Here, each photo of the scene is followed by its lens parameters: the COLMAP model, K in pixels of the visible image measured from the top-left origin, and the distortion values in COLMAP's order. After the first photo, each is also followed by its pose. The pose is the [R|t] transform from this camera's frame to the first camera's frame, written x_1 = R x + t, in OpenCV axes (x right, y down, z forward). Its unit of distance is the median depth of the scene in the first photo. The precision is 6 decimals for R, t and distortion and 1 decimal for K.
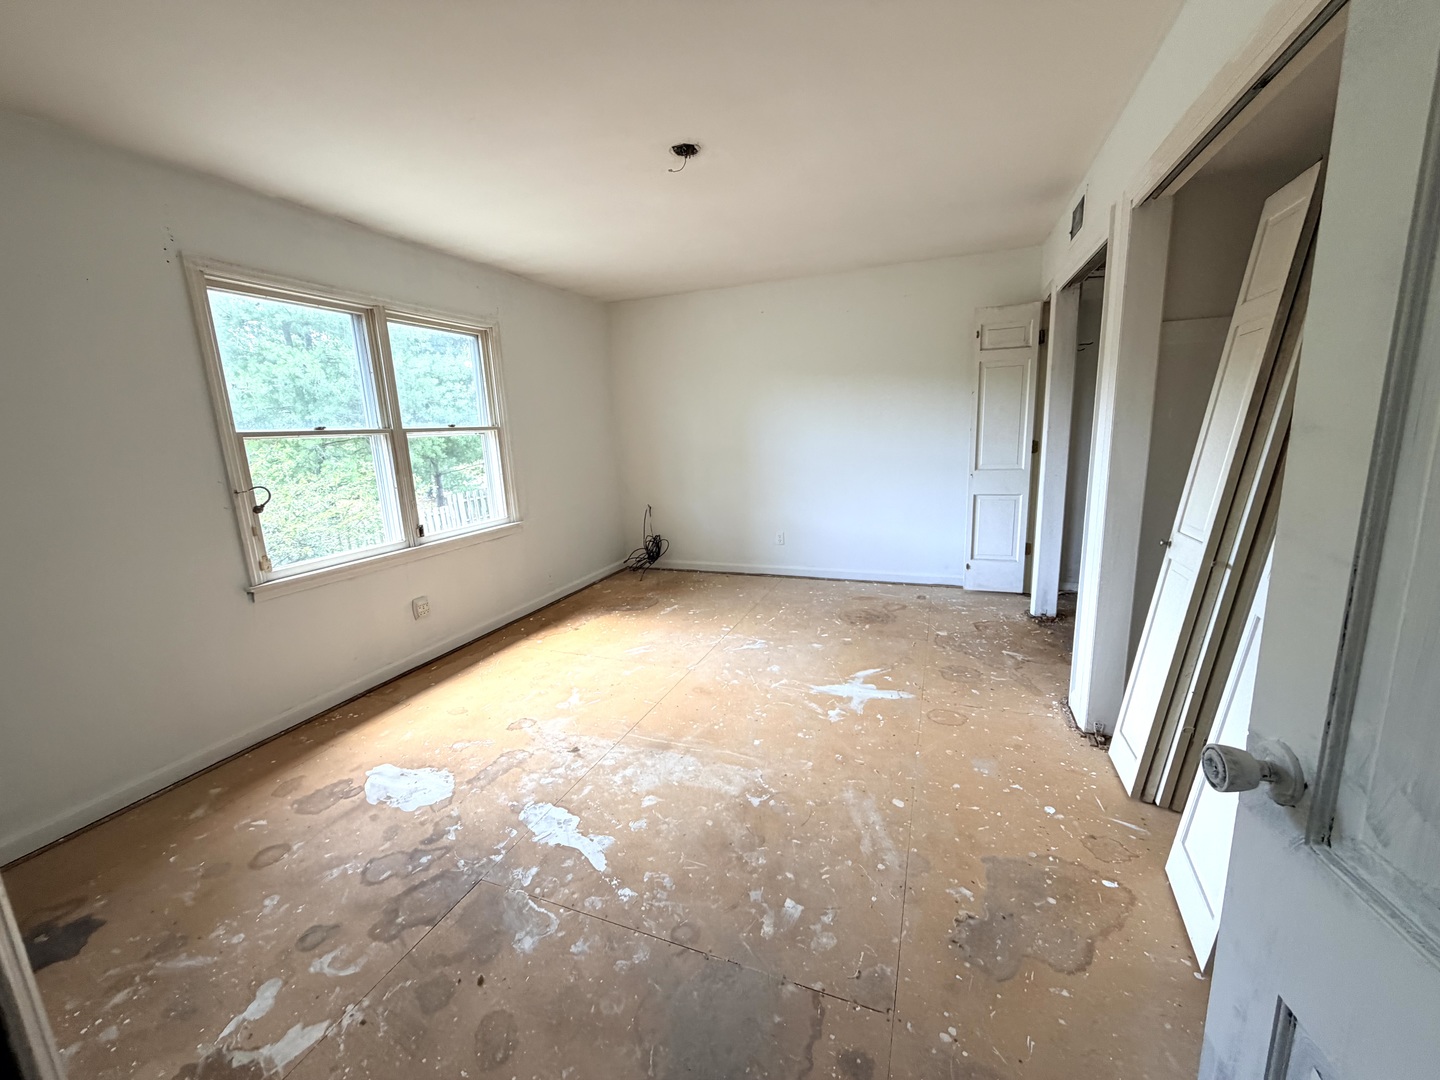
lens RADIAL K [[573.4, 0, 716.6], [0, 573.4, 539.4], [0, 0, 1]] dist [-0.000958, 0.000415]
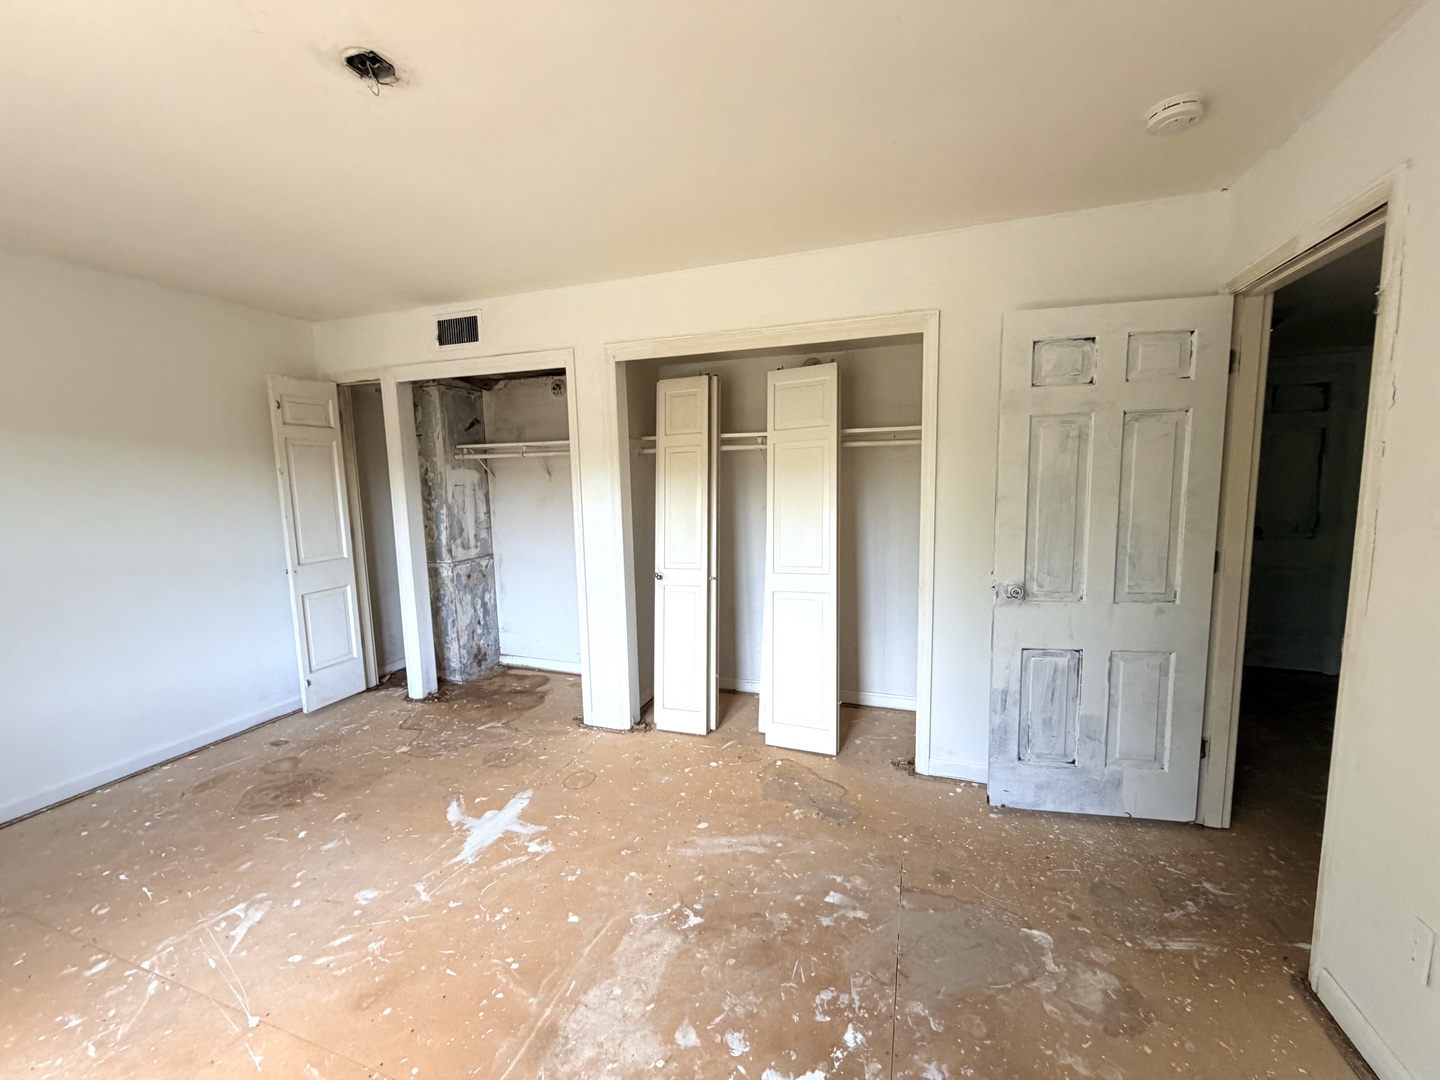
lens RADIAL K [[573.4, 0, 713.8], [0, 573.4, 537.9], [0, 0, 1]] dist [-0.000958, 0.000415]
pose [[-0.032897, -0.068438, 0.997113, -0.534240], [0.219022, 0.972909, 0.074003, -0.123791], [-0.975165, 0.220825, -0.017016, 0.585424]]
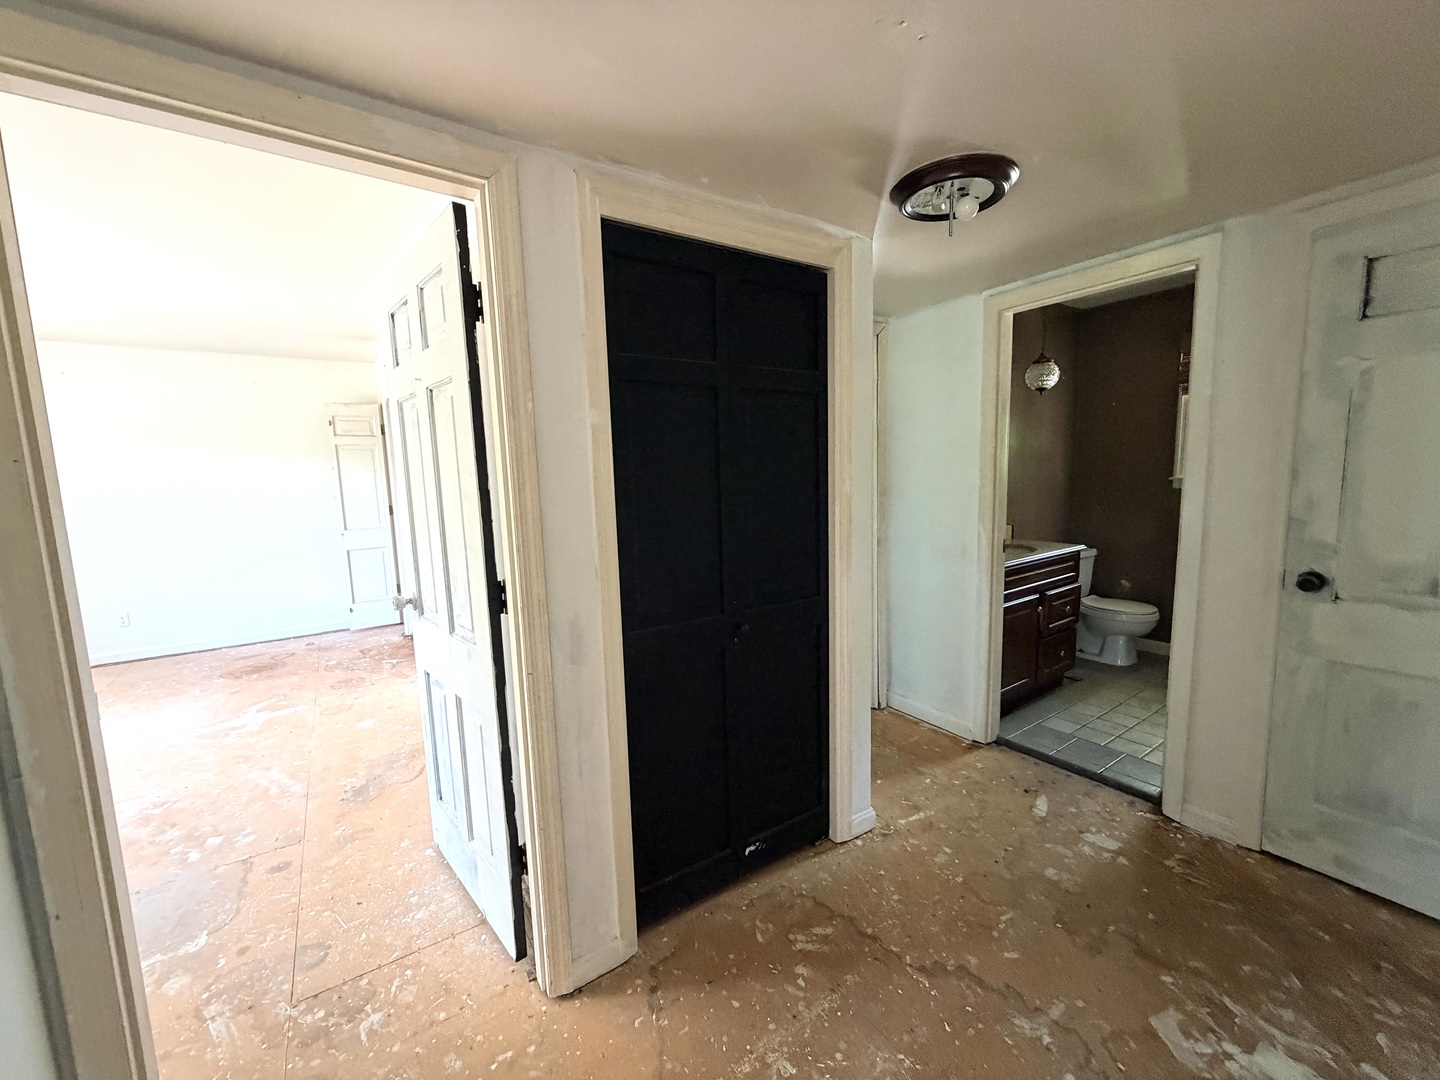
lens RADIAL K [[573.4, 0, 716.3], [0, 573.4, 541.0], [0, 0, 1]] dist [-0.000958, 0.000415]
pose [[0.572564, -0.074878, 0.816433, -0.132856], [0.166193, 0.985747, -0.026145, 0.090244], [-0.802839, 0.150655, 0.576848, -0.468650]]
